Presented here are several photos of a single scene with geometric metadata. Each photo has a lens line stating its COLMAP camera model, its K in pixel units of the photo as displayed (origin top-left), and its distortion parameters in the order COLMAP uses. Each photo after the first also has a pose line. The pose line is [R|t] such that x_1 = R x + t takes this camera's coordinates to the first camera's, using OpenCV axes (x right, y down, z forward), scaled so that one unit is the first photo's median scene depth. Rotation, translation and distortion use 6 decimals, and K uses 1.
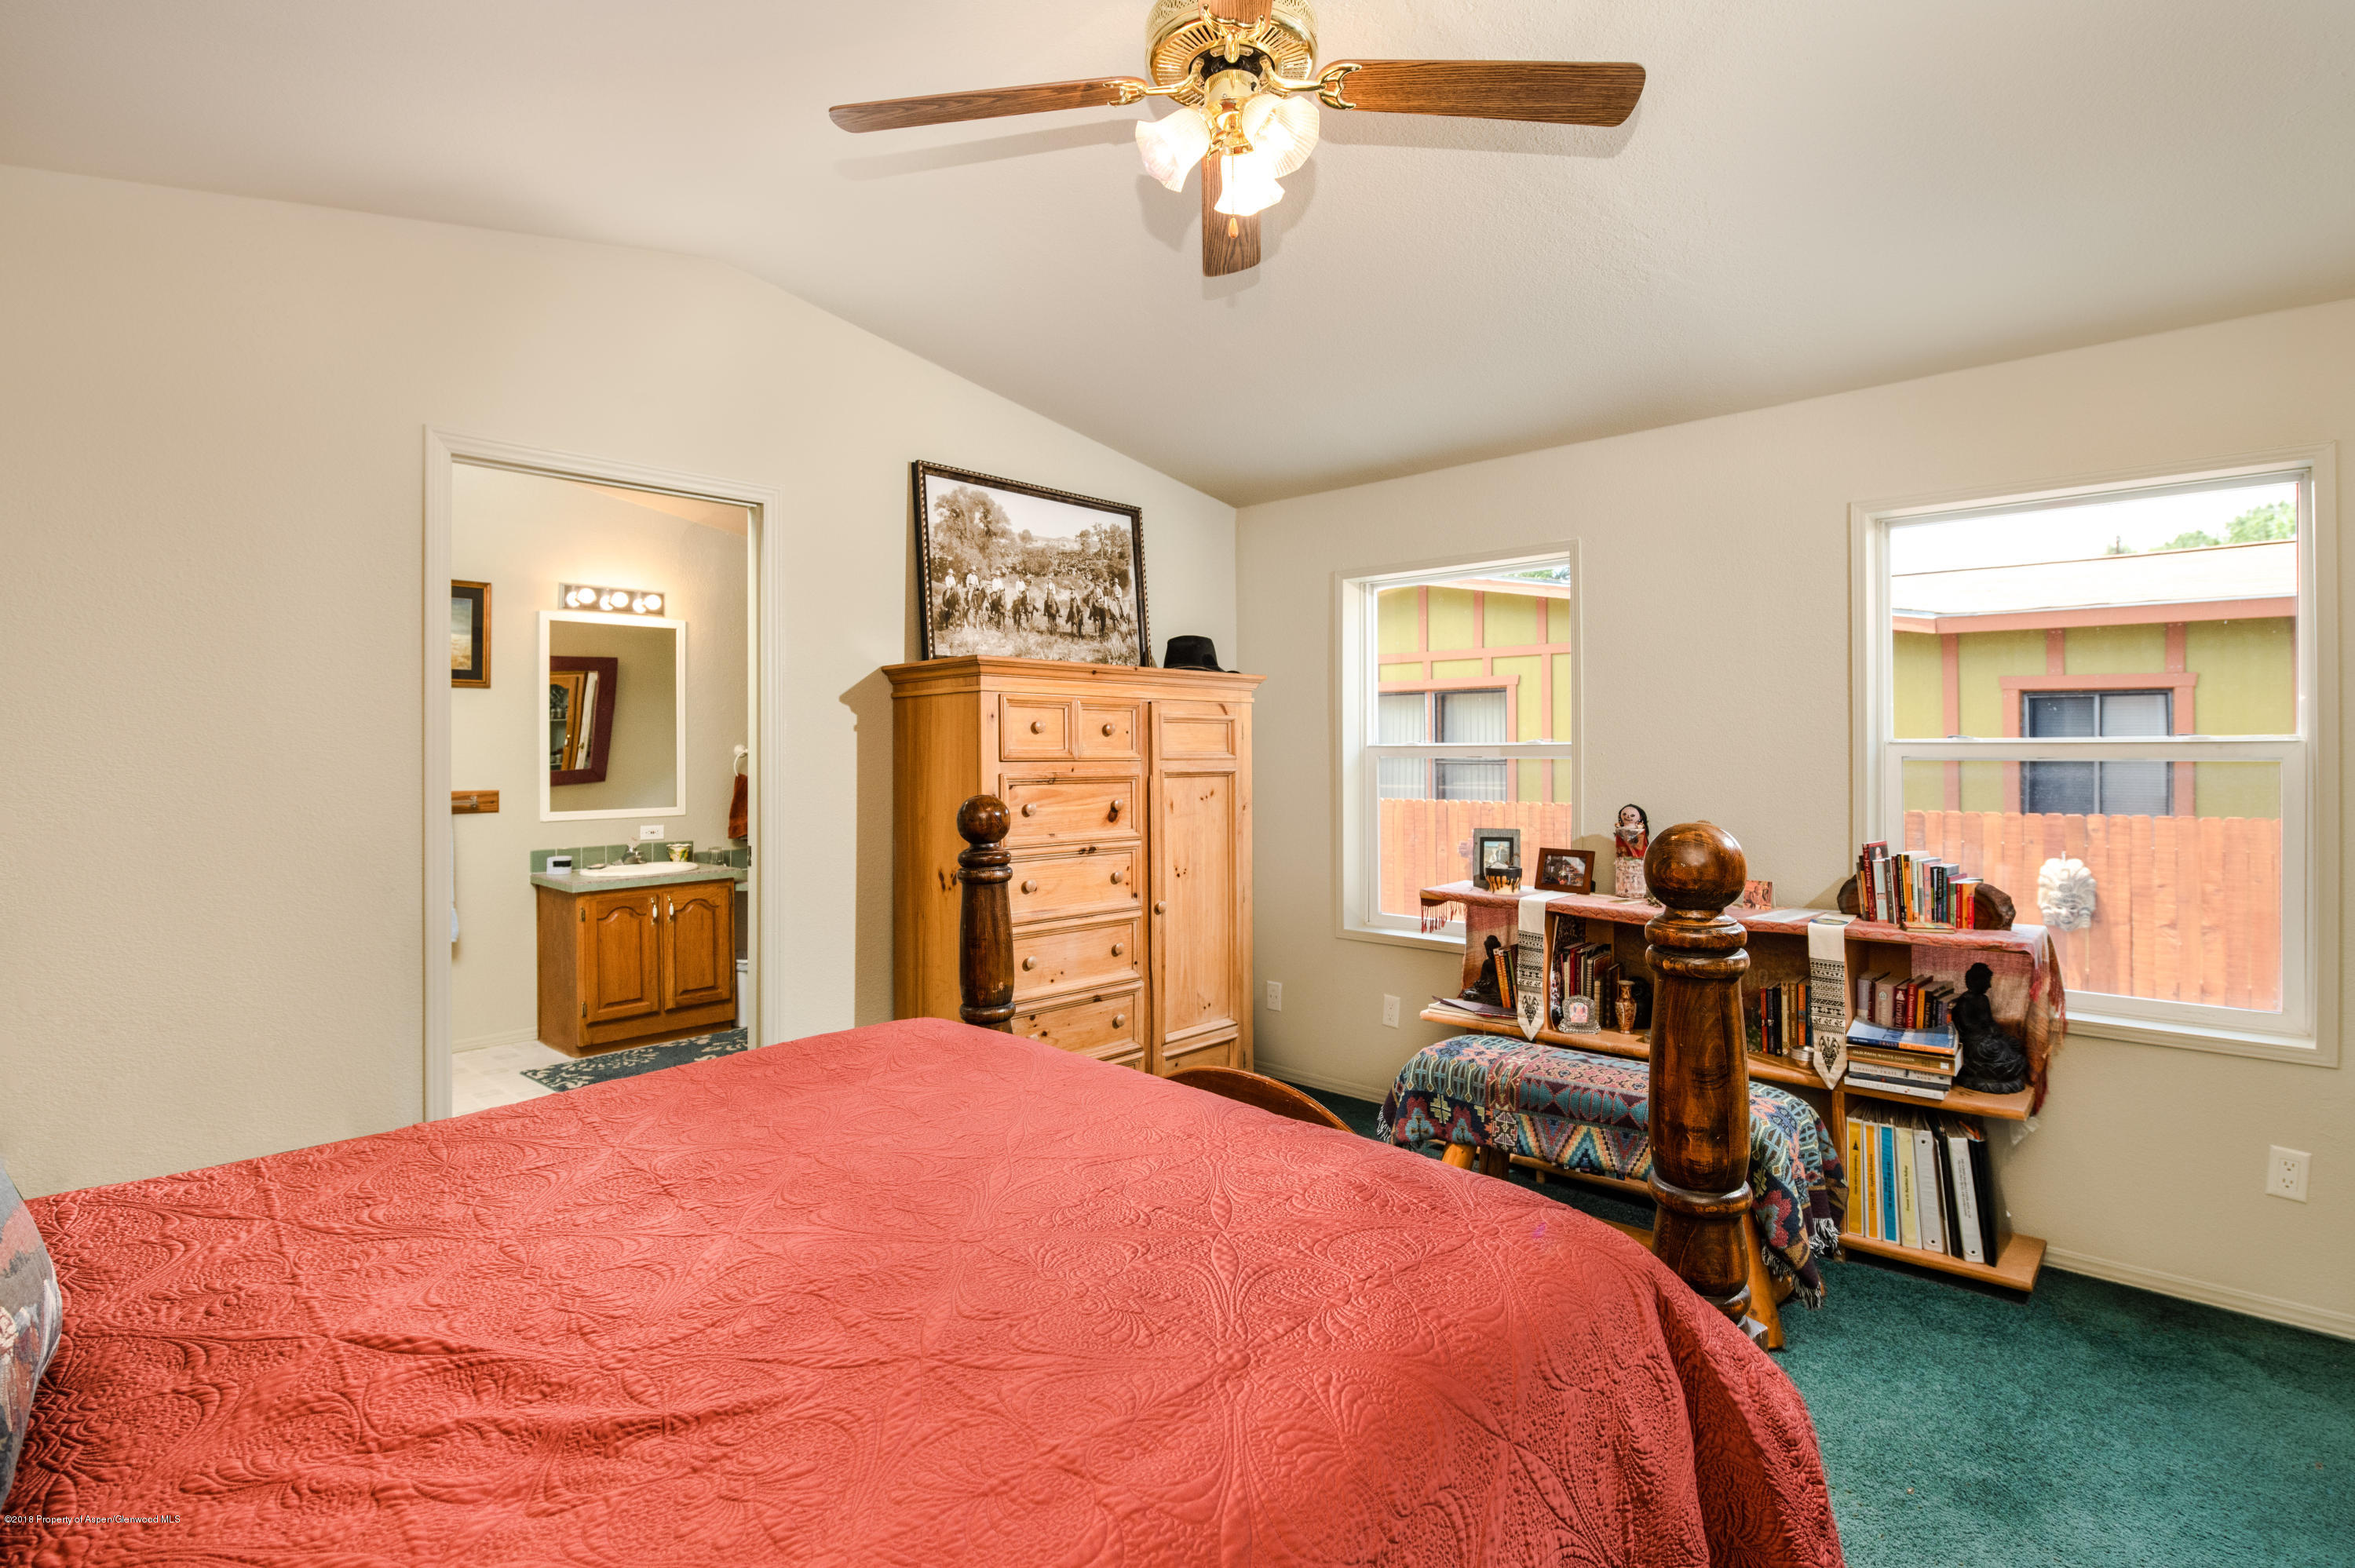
lens RADIAL K [[1141.9, 0, 1173.4], [0, 1141.9, 752.1], [0, 0, 1]] dist [-0.000943, -0.000755]
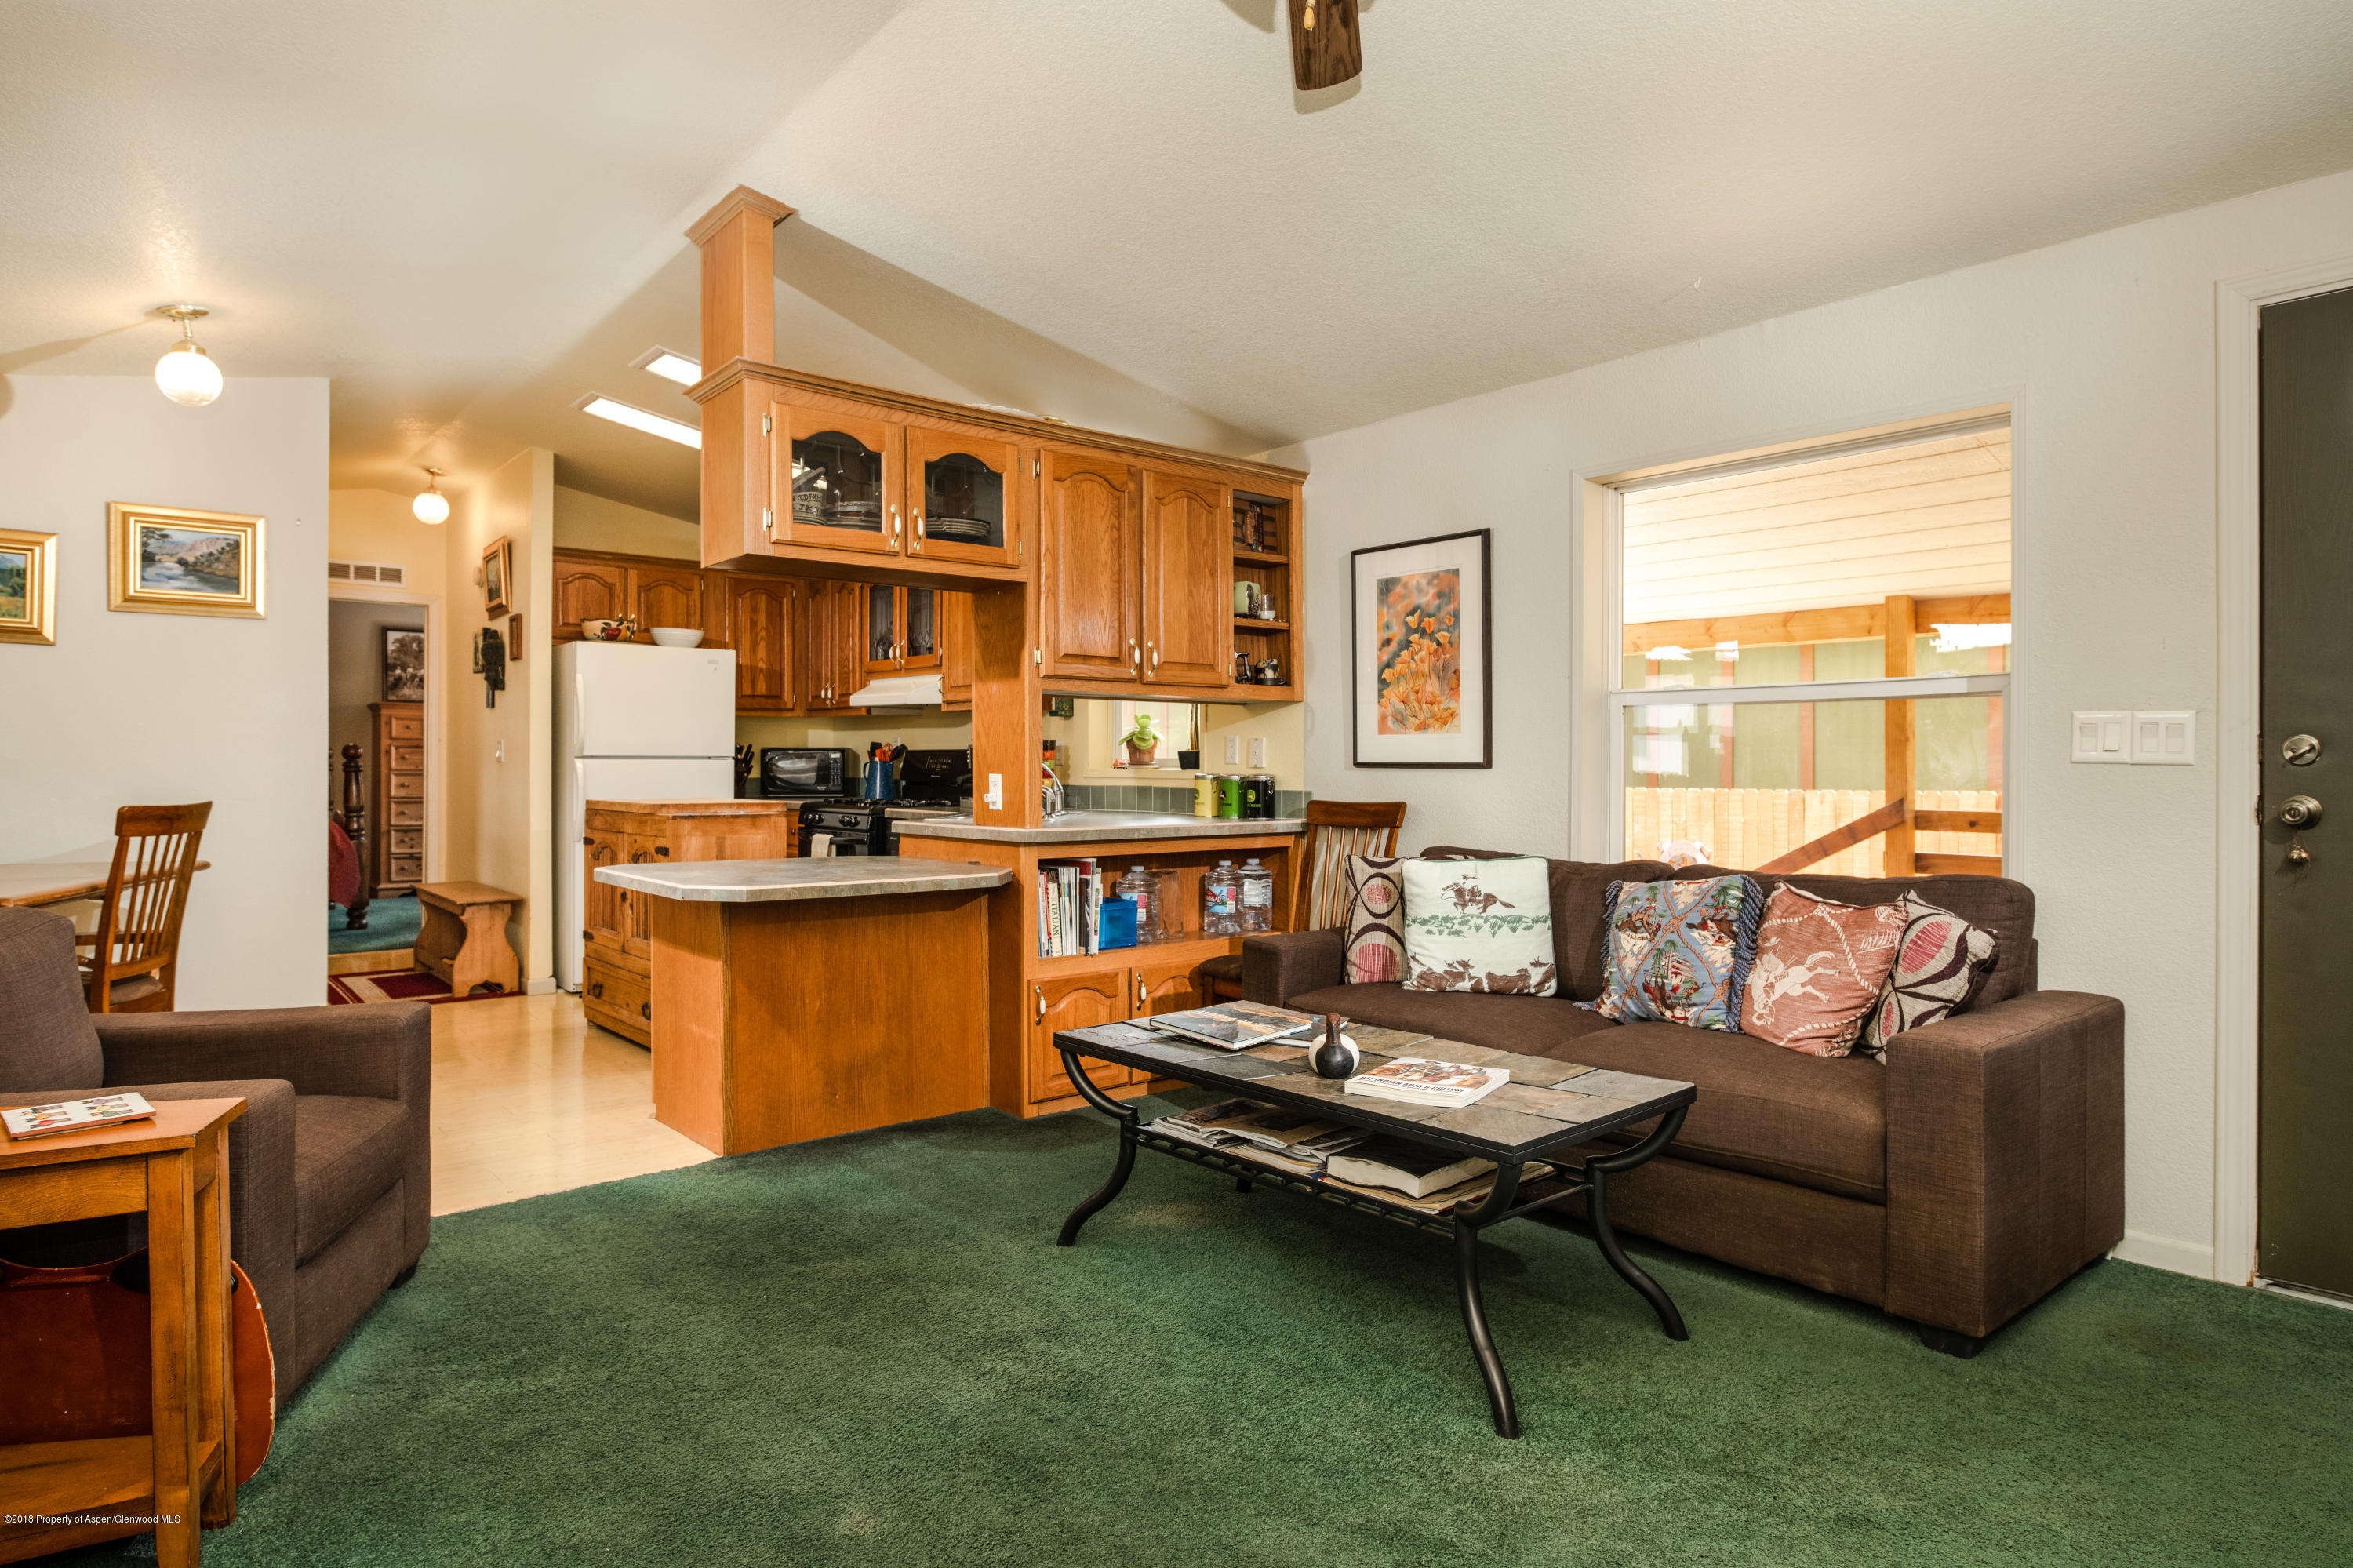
lens RADIAL K [[1322.7, 0, 1185.6], [0, 1322.7, 759.4], [0, 0, 1]] dist [-0.013781, -0.000794]
pose [[0.993437, 0.009545, -0.113982, 1.348757], [-0.010591, 0.999907, -0.008580, 0.040574], [0.113889, 0.009731, 0.993446, -1.239259]]
